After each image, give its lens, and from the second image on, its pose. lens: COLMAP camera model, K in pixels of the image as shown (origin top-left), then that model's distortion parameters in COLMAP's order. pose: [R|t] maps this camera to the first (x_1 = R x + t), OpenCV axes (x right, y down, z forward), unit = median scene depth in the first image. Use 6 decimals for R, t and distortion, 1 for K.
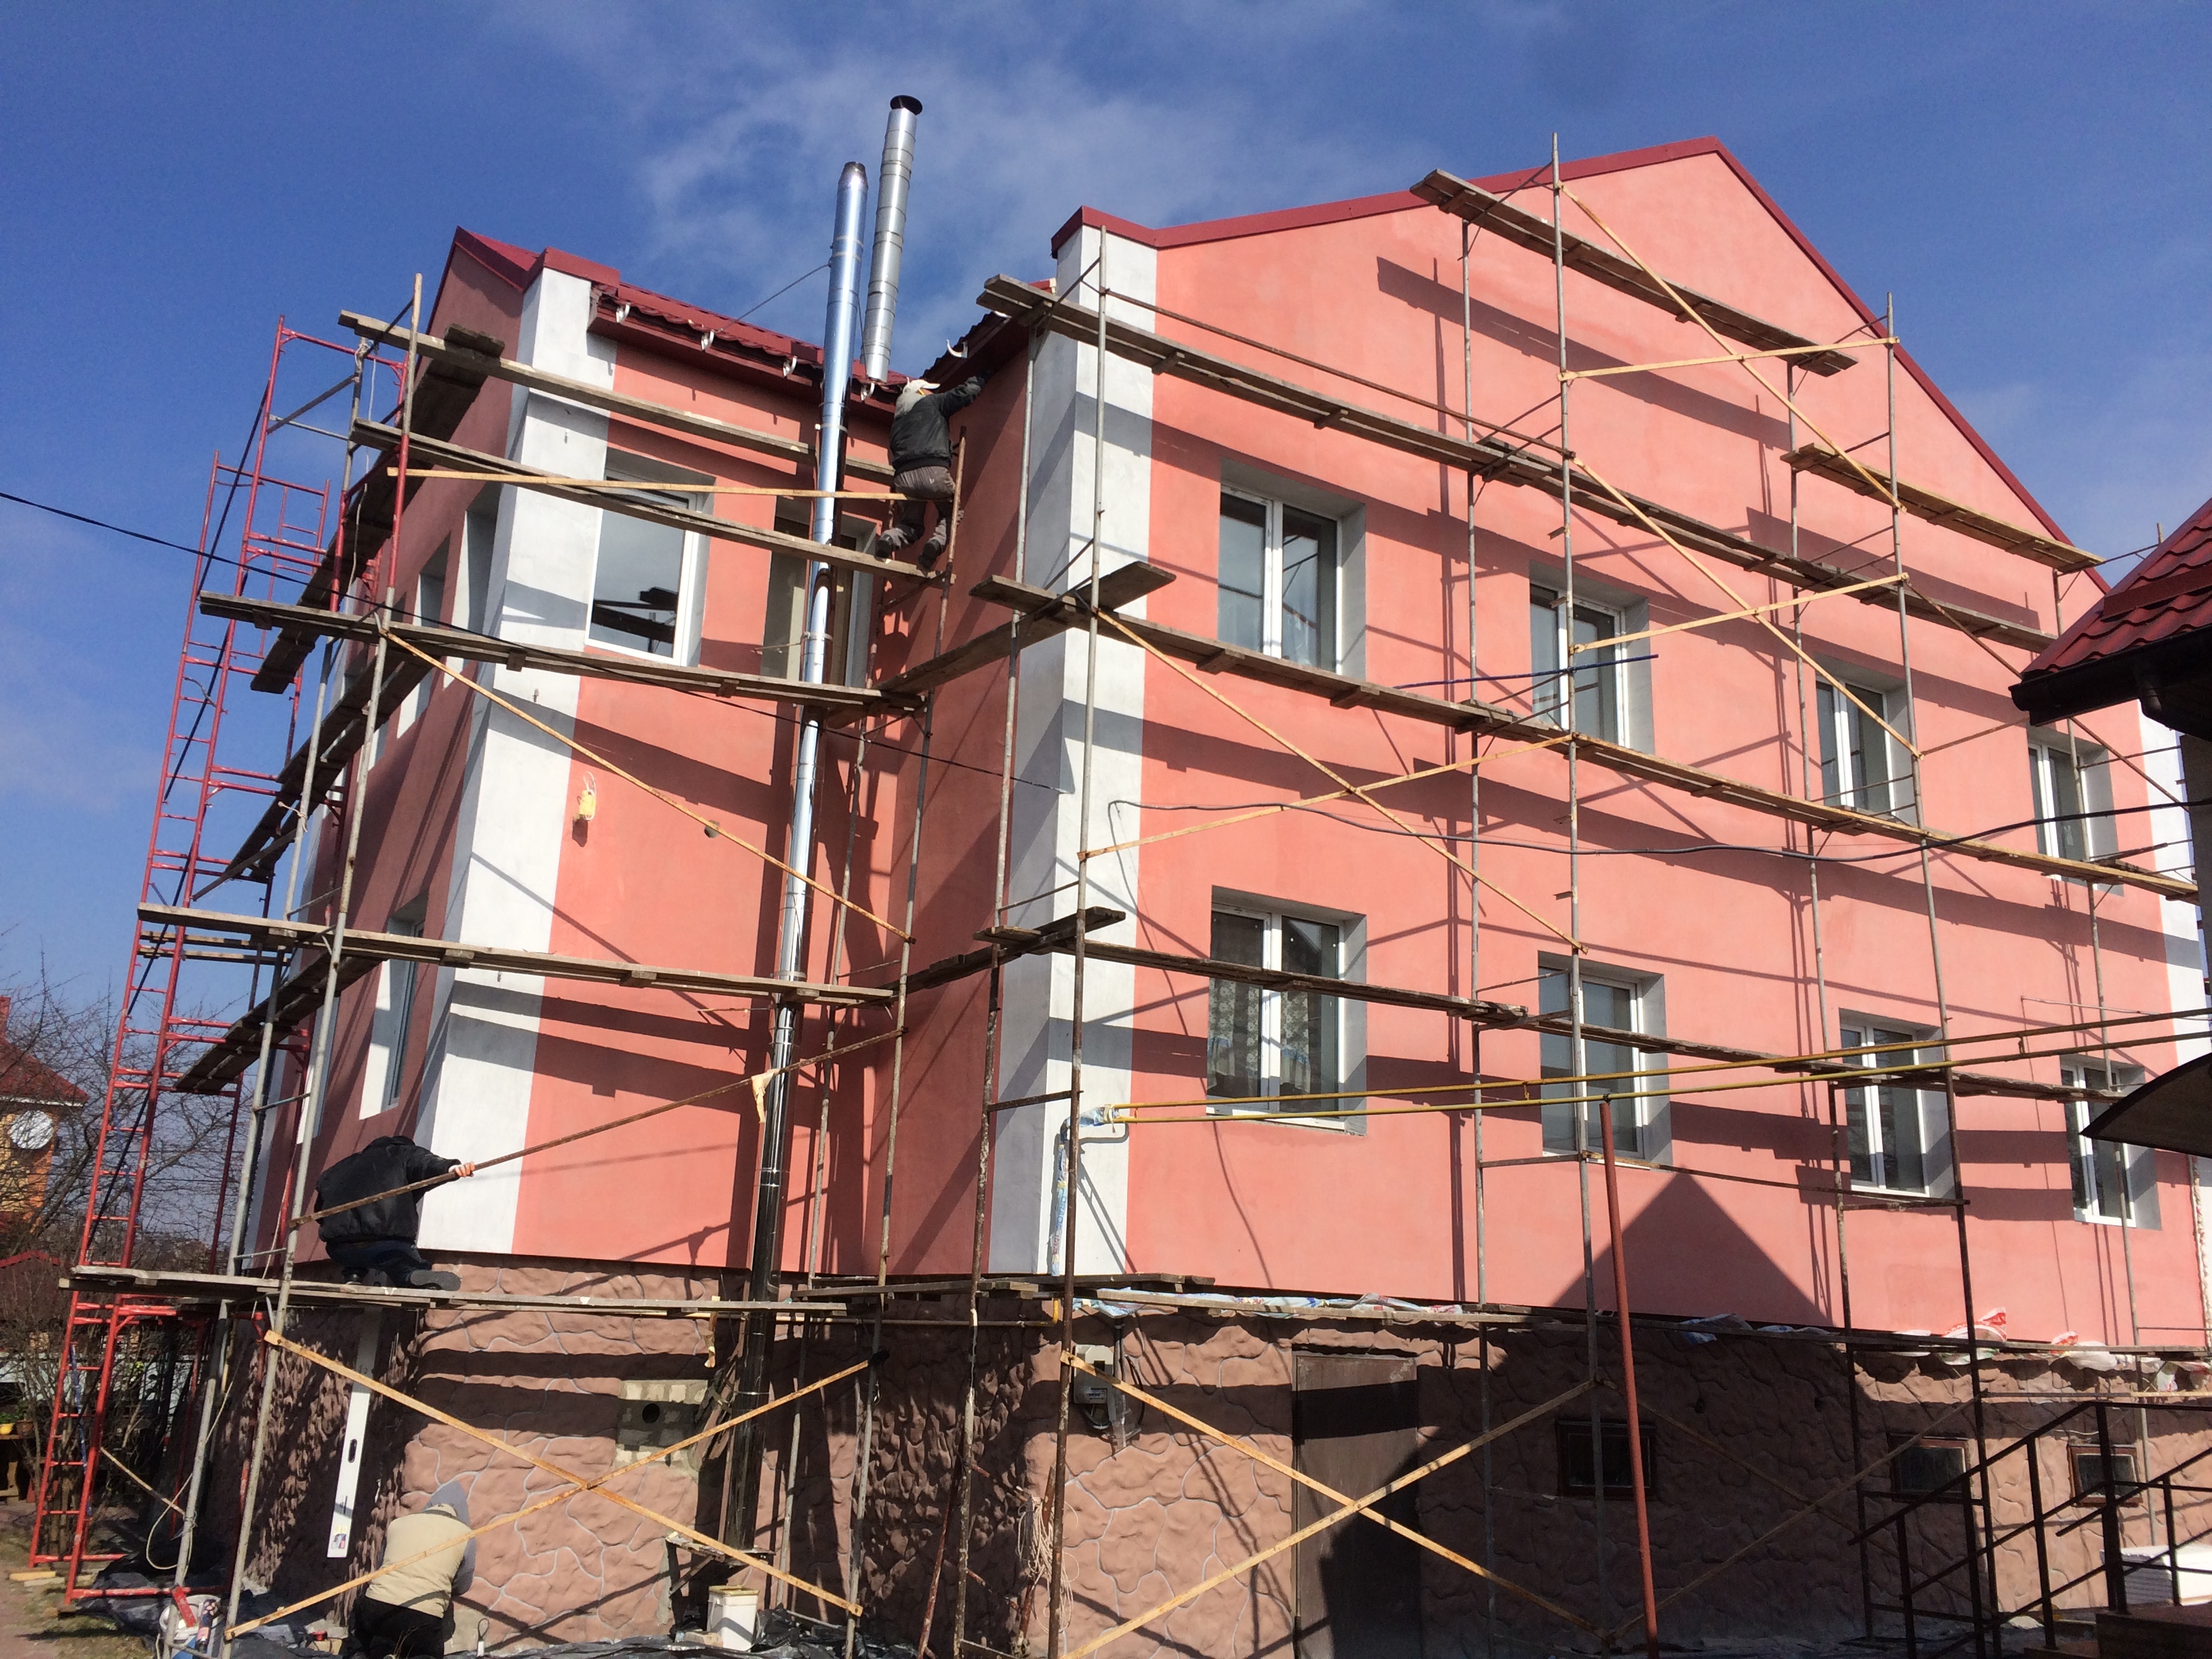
lens RADIAL K [[1896.2, 0, 1092.3], [0, 1896.2, 836.3], [0, 0, 1]] dist [0.091105, -0.106904]
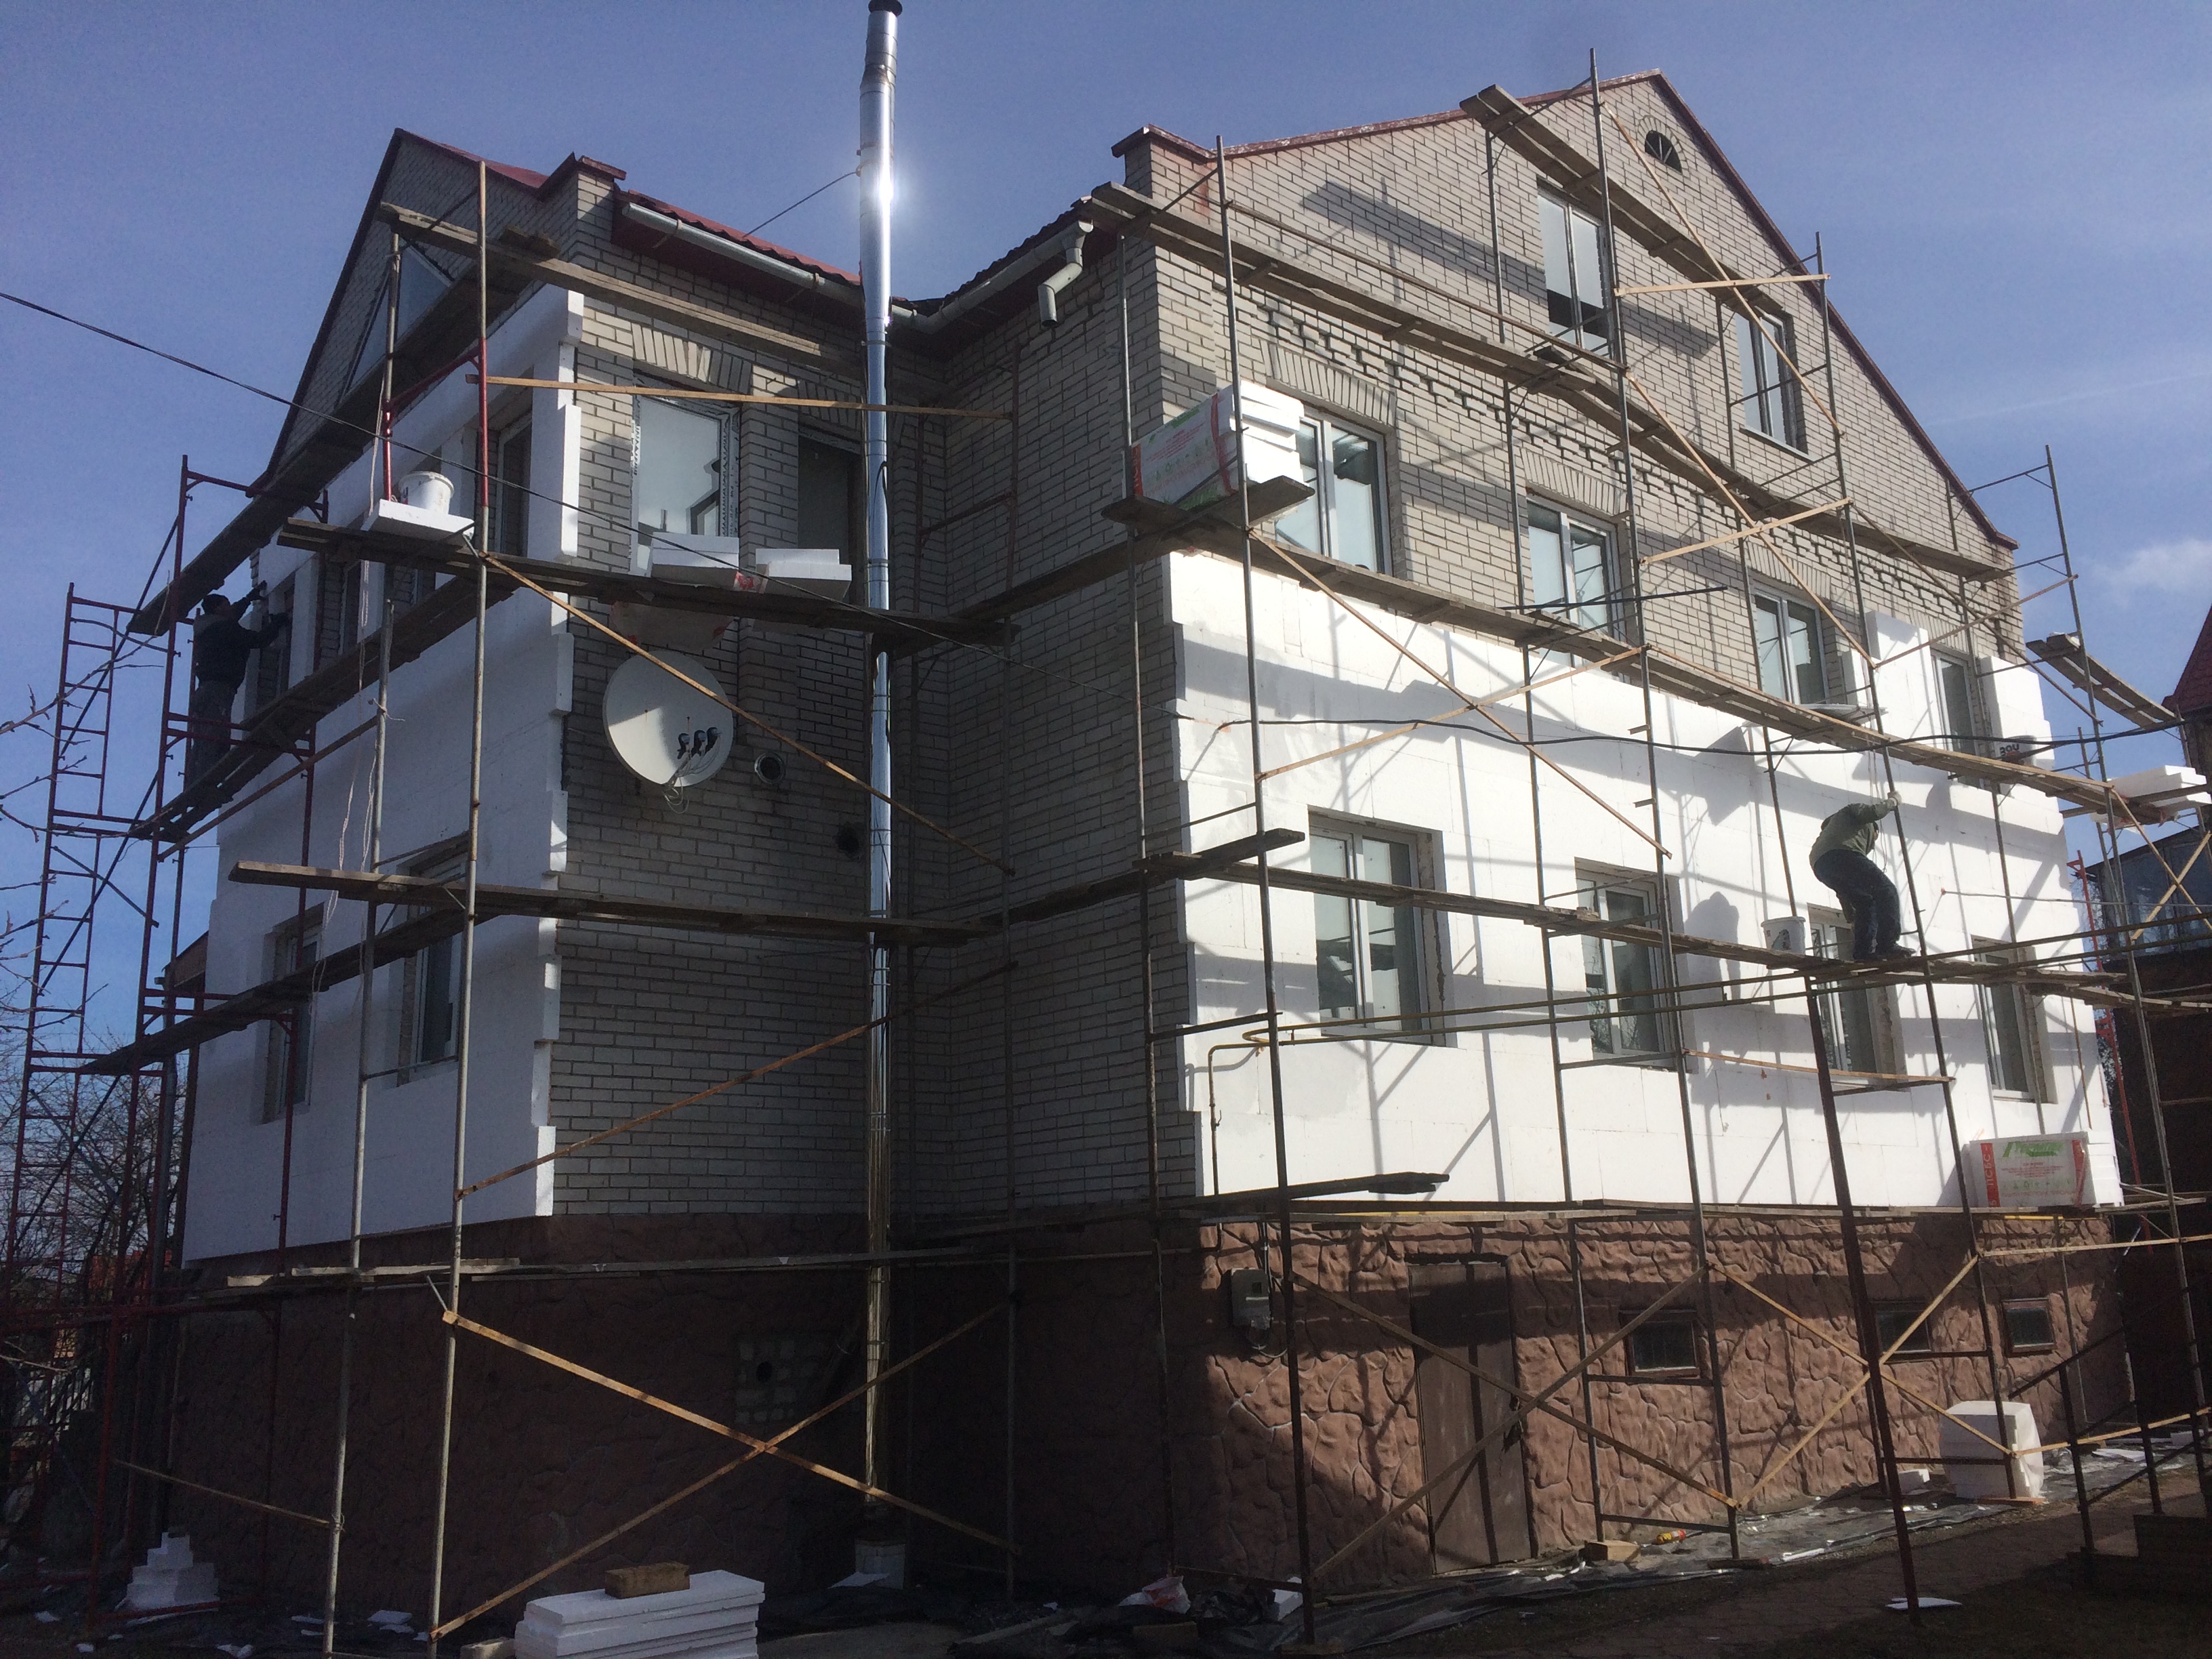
lens RADIAL K [[1896.2, 0, 1099.0], [0, 1896.2, 849.8], [0, 0, 1]] dist [0.091105, -0.106904]
pose [[0.985418, -0.034787, 0.166558, -0.204462], [0.028388, 0.998770, 0.040653, 0.004098], [-0.167768, -0.035332, 0.985193, 0.031136]]
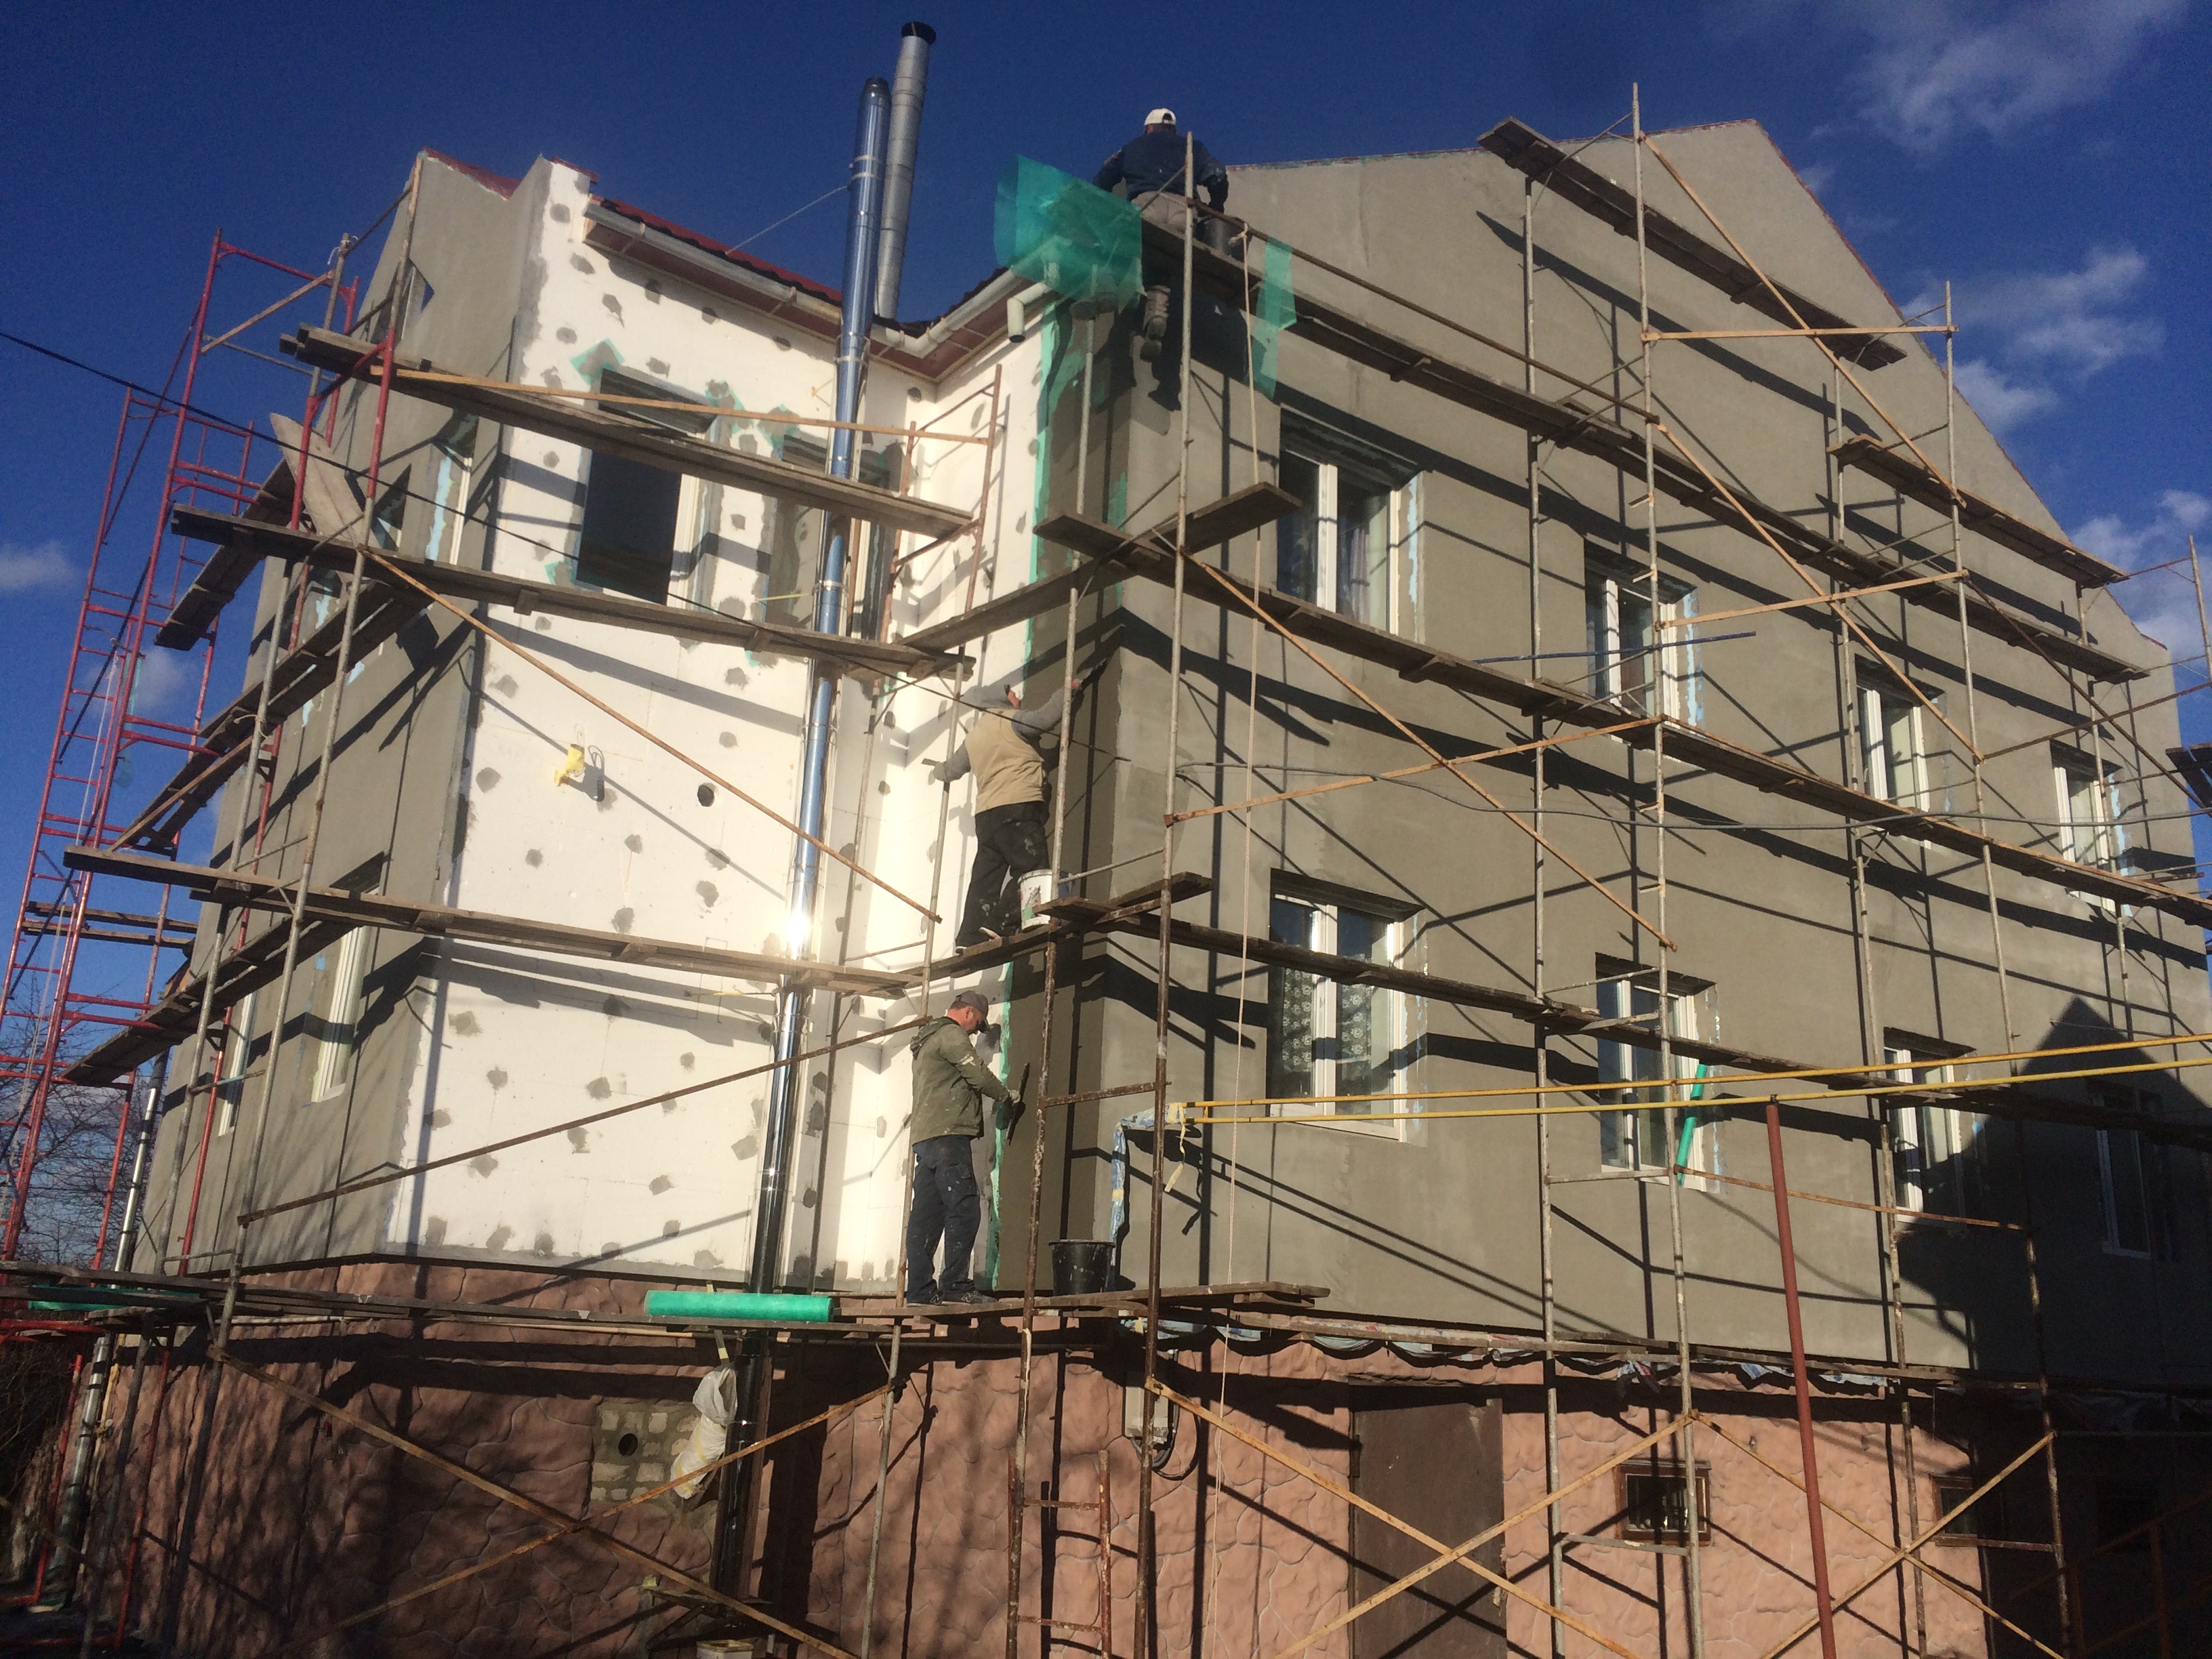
lens RADIAL K [[1896.2, 0, 1098.8], [0, 1896.2, 835.6], [0, 0, 1]] dist [0.091105, -0.106904]
pose [[0.997212, 0.028695, 0.068883, -0.078671], [-0.027532, 0.999463, -0.017780, 0.027402], [-0.069356, 0.015834, 0.997466, 0.090210]]
